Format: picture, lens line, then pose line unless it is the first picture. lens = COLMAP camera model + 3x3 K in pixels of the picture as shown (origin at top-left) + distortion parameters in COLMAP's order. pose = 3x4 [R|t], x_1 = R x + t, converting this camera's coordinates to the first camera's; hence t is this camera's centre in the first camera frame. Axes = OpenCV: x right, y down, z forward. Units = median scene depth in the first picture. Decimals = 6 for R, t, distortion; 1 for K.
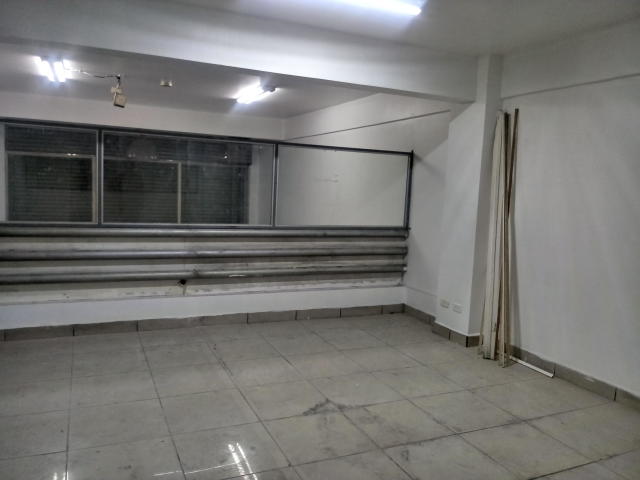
lens RADIAL K [[534.0, 0, 315.0], [0, 534.0, 237.1], [0, 0, 1]] dist [0.053785, -0.054106]
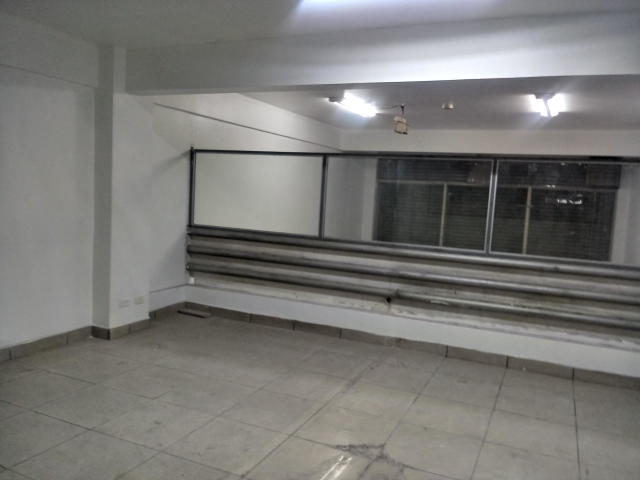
lens RADIAL K [[534.0, 0, 314.7], [0, 534.0, 240.6], [0, 0, 1]] dist [0.053785, -0.054106]
pose [[0.661625, 0.058998, -0.747511, 0.404850], [-0.098134, 0.995138, -0.008317, -0.005572], [0.743386, 0.078859, 0.664198, 0.219296]]
